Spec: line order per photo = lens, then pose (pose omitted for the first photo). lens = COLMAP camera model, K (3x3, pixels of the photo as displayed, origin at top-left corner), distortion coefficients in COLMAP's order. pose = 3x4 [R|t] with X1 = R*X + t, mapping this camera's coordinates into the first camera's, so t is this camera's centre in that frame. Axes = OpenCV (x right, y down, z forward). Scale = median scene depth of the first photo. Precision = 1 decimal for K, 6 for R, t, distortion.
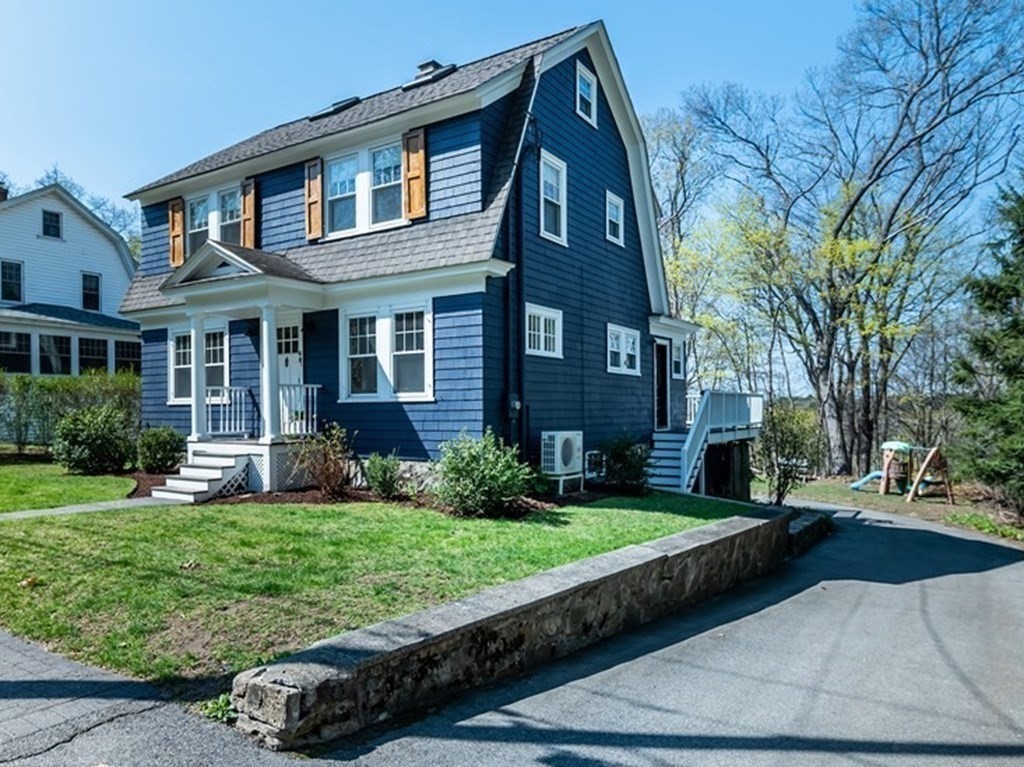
lens RADIAL K [[705.9, 0, 480.2], [0, 705.9, 406.9], [0, 0, 1]] dist [0.011186, -0.004383]
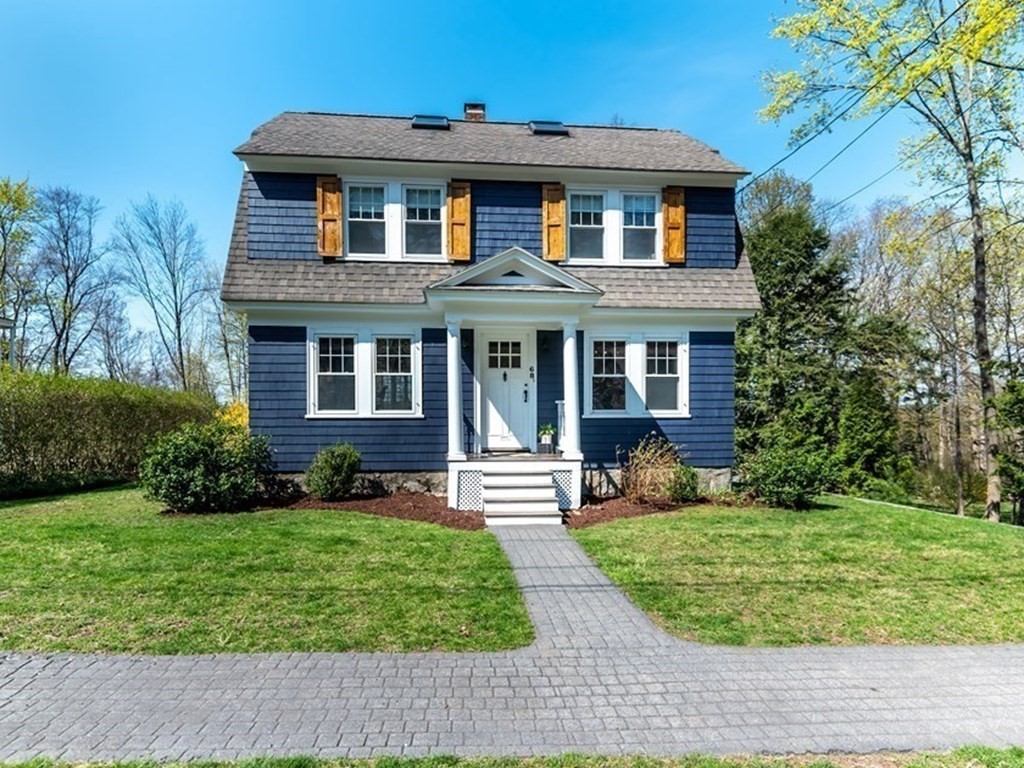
lens RADIAL K [[475.0, 0, 511.3], [0, 475.0, 420.7], [0, 0, 1]] dist [0.010352, 0.000179]
pose [[0.787657, 0.007161, 0.616072, -0.668973], [-0.003475, 0.999968, -0.007179, 0.003726], [-0.616104, 0.003514, 0.787657, 0.456133]]
